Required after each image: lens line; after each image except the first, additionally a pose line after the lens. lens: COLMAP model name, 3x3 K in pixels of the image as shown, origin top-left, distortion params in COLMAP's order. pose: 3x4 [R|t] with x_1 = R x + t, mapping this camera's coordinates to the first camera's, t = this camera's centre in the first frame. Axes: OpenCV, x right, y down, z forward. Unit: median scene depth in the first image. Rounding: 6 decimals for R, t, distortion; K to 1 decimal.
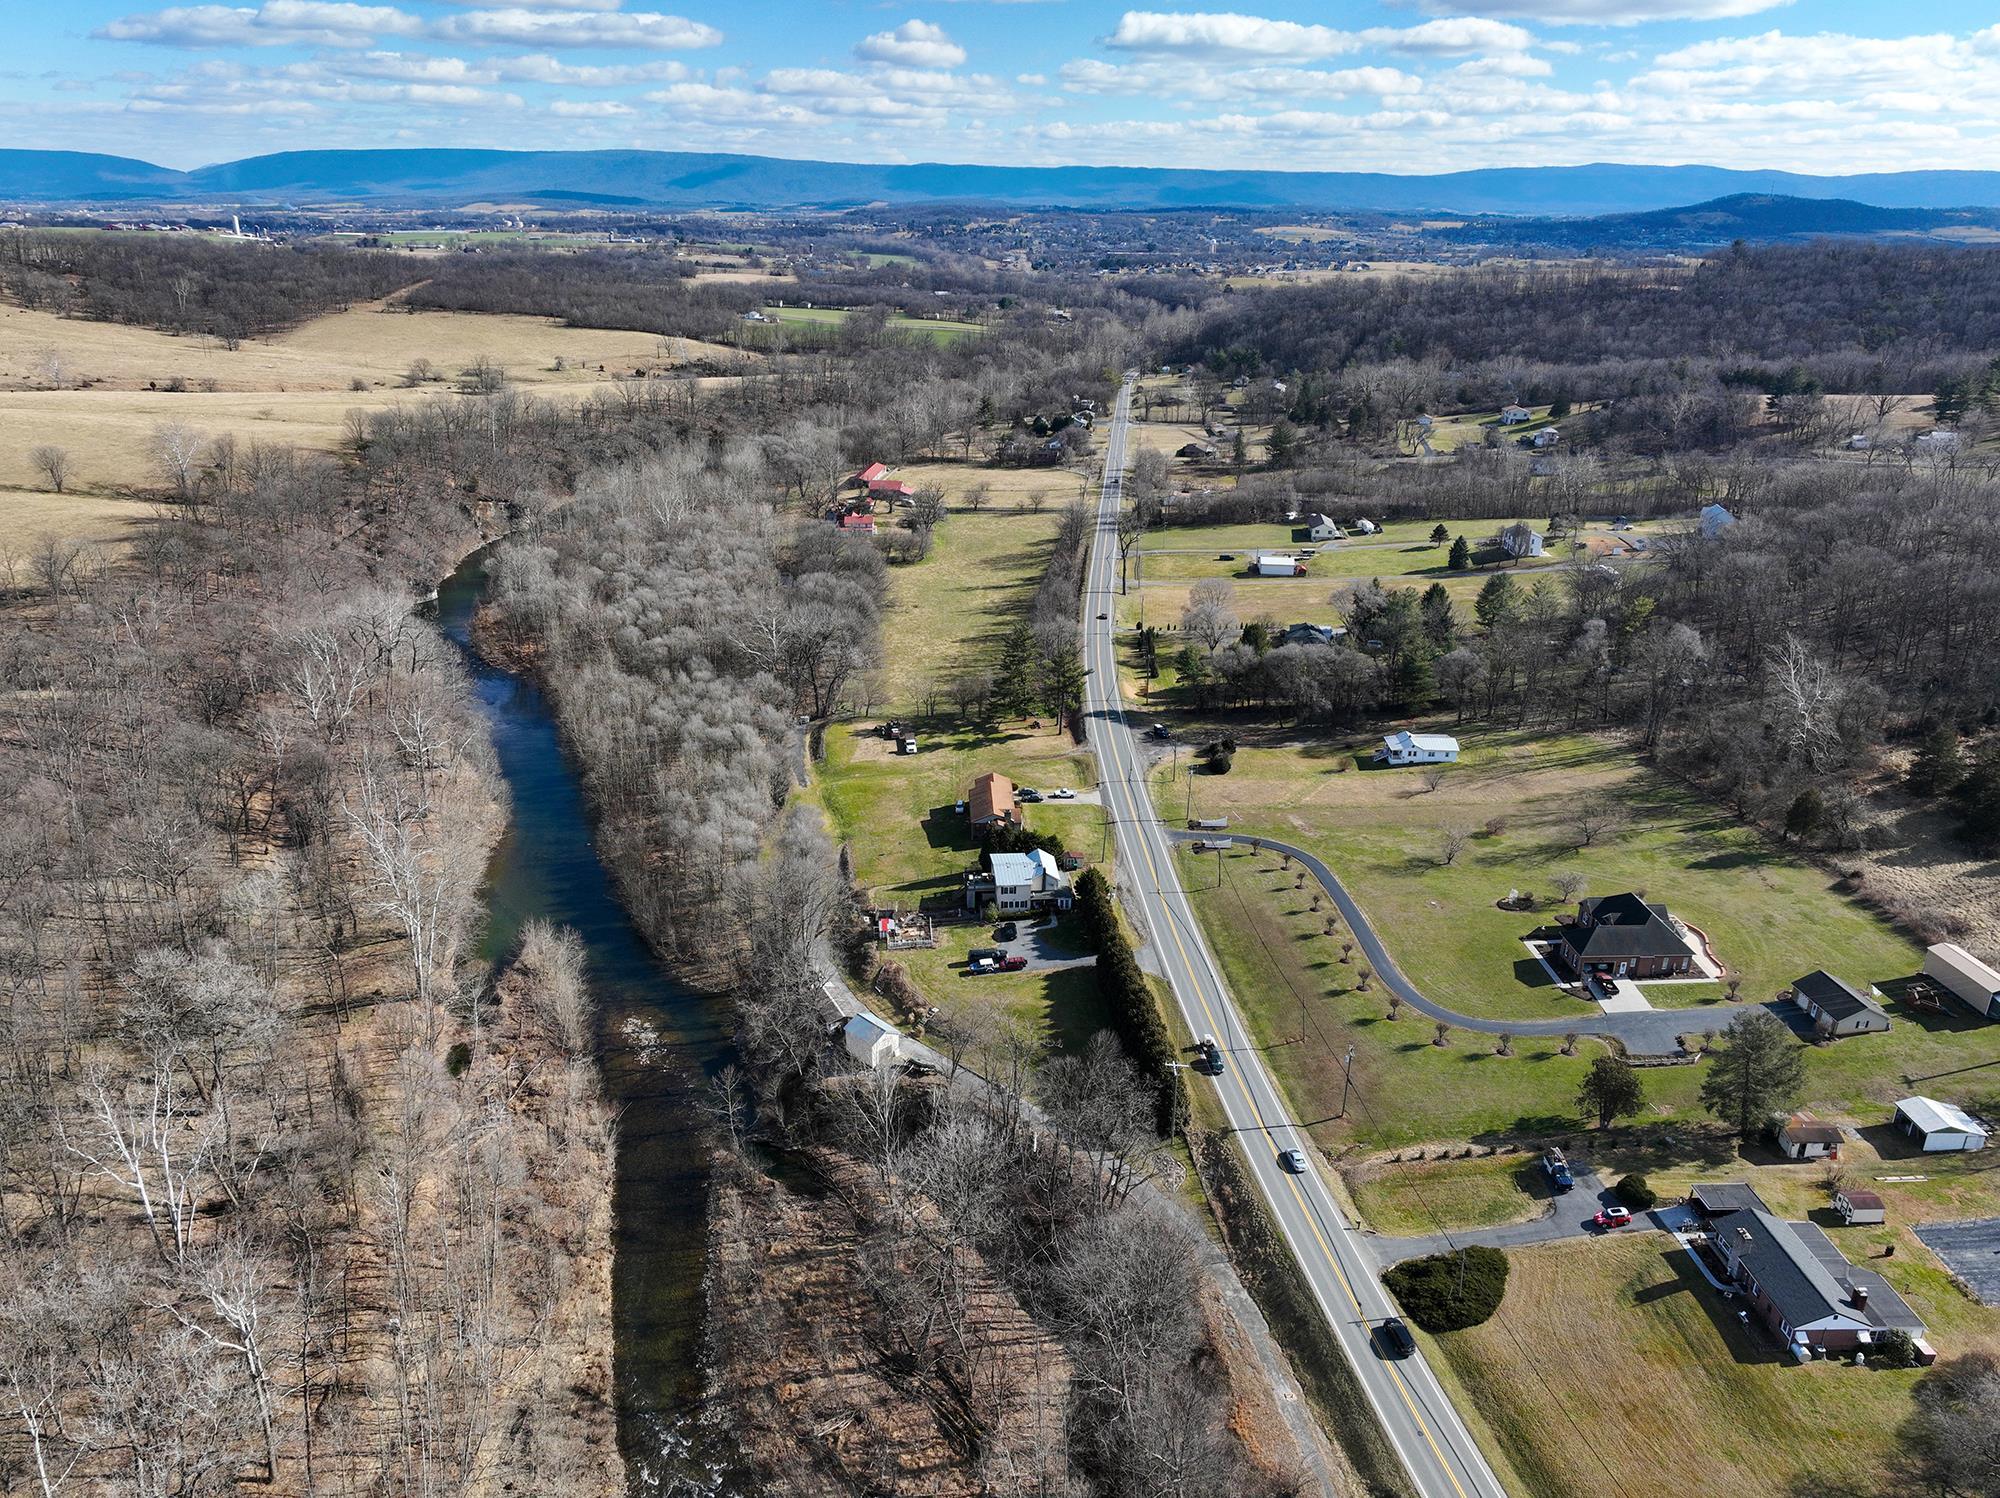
lens RADIAL K [[1411.0, 0, 1003.0], [0, 1411.0, 749.7], [0, 0, 1]] dist [-0.010944, 0.029130]
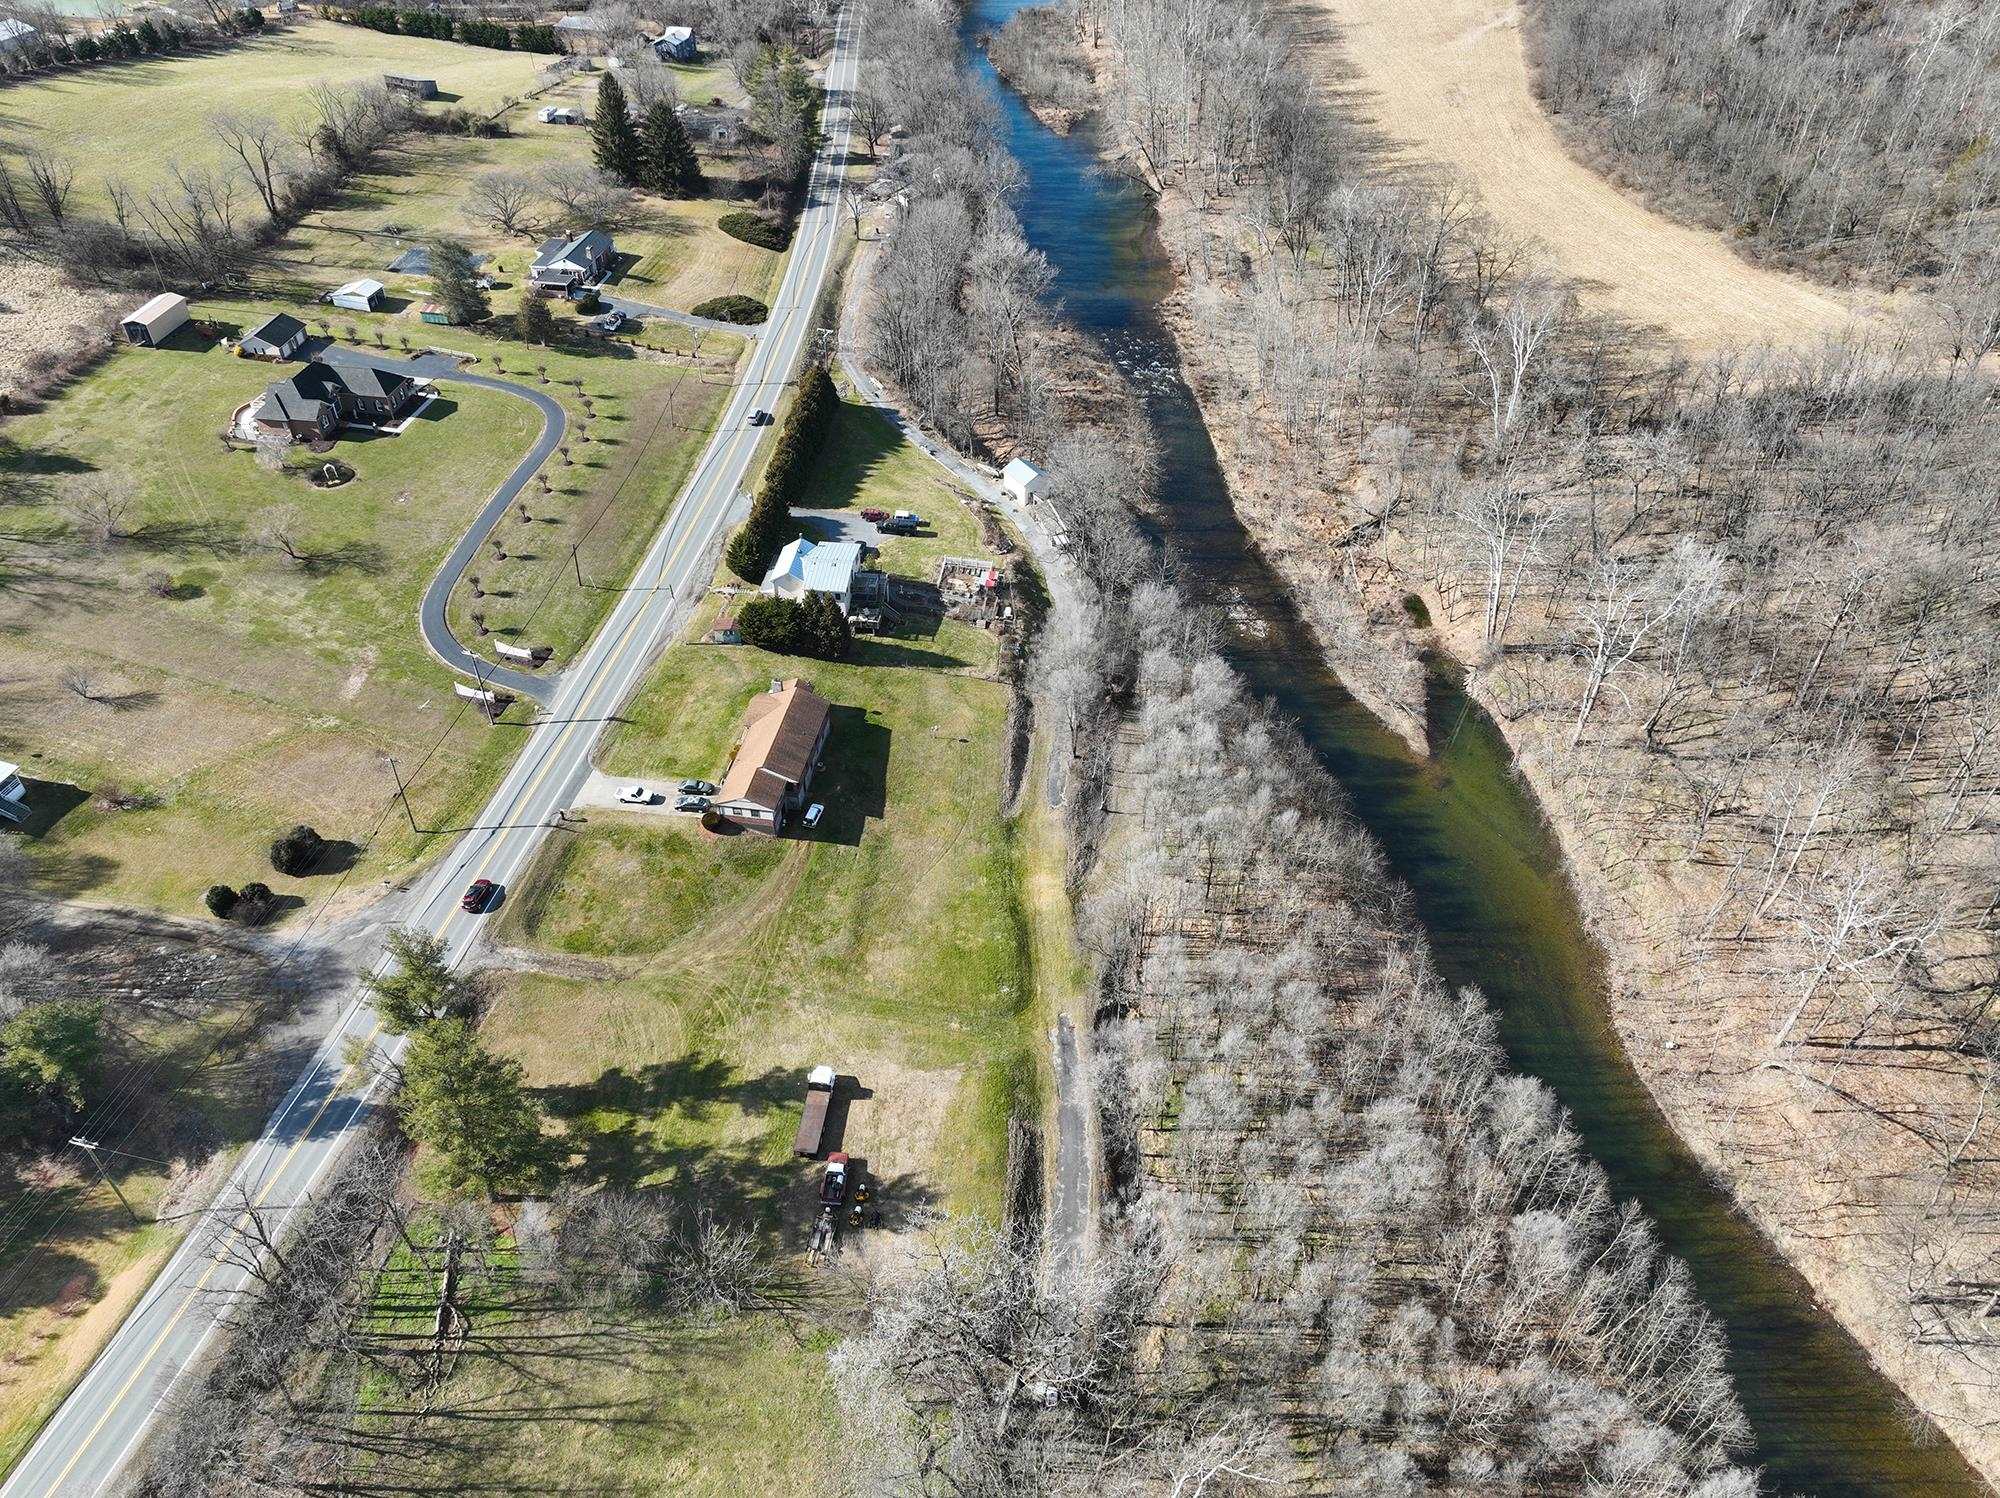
lens RADIAL K [[1411.0, 0, 1003.0], [0, 1411.0, 749.7], [0, 0, 1]] dist [-0.010944, 0.029130]
pose [[-0.980431, -0.141836, 0.136523, -0.221286], [0.051299, 0.485459, 0.872753, -0.580456], [-0.190064, 0.862677, -0.468683, 1.465300]]
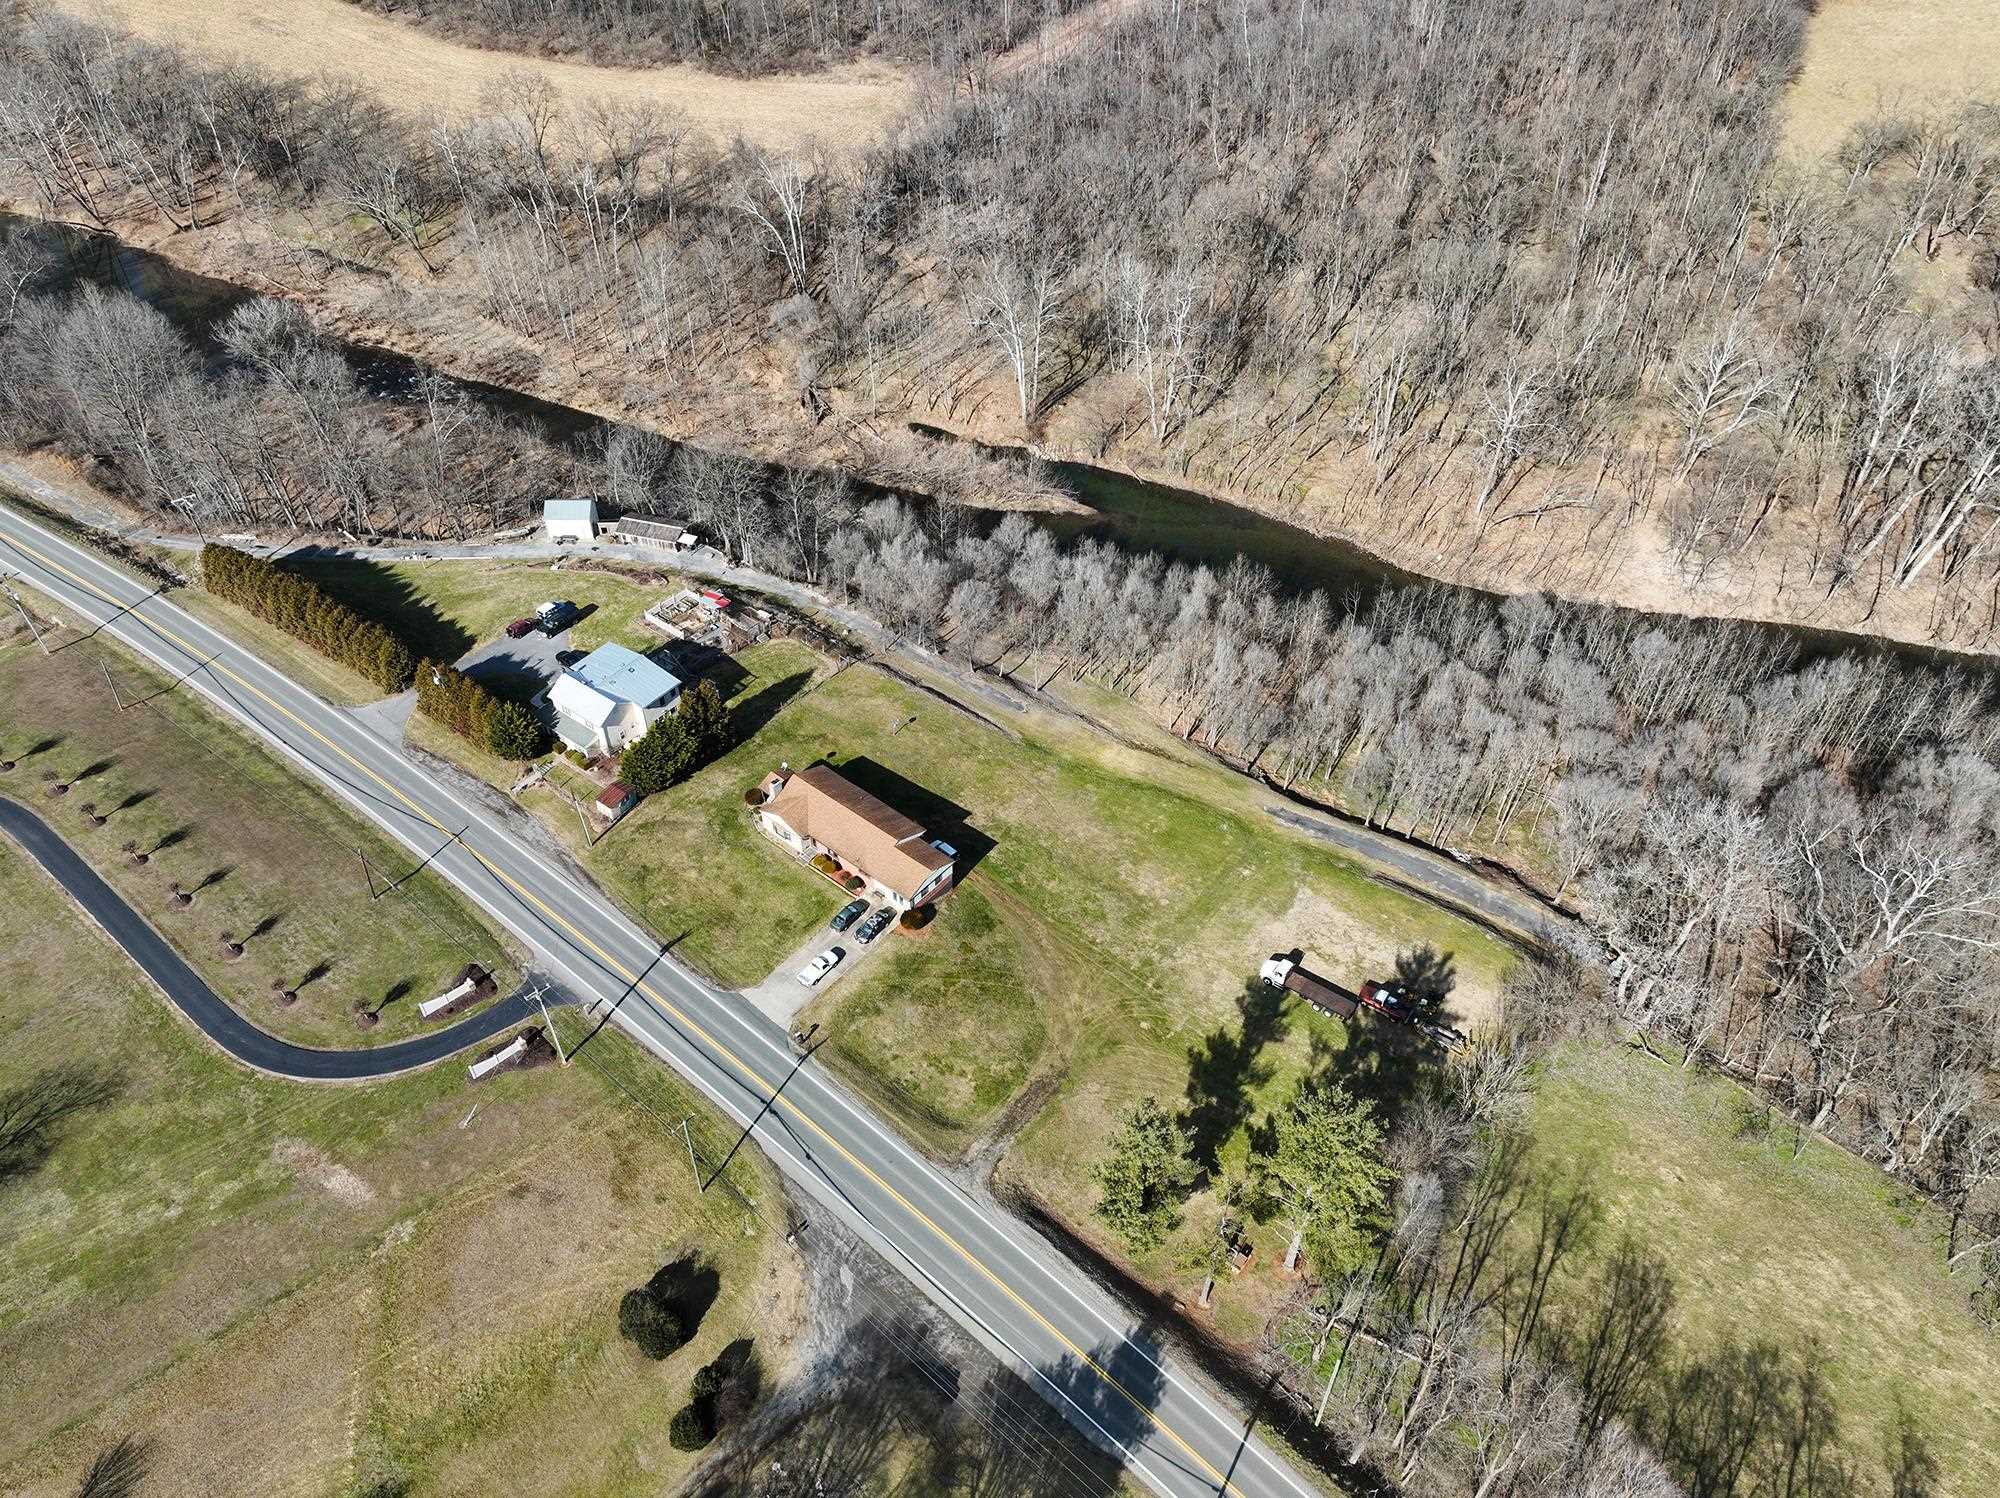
lens RADIAL K [[1411.0, 0, 1003.0], [0, 1411.0, 749.7], [0, 0, 1]] dist [-0.010944, 0.029130]
pose [[-0.673219, 0.494362, -0.549894, 0.280465], [-0.281238, 0.516586, 0.808730, -0.510323], [0.683873, 0.699103, -0.208742, 1.301573]]
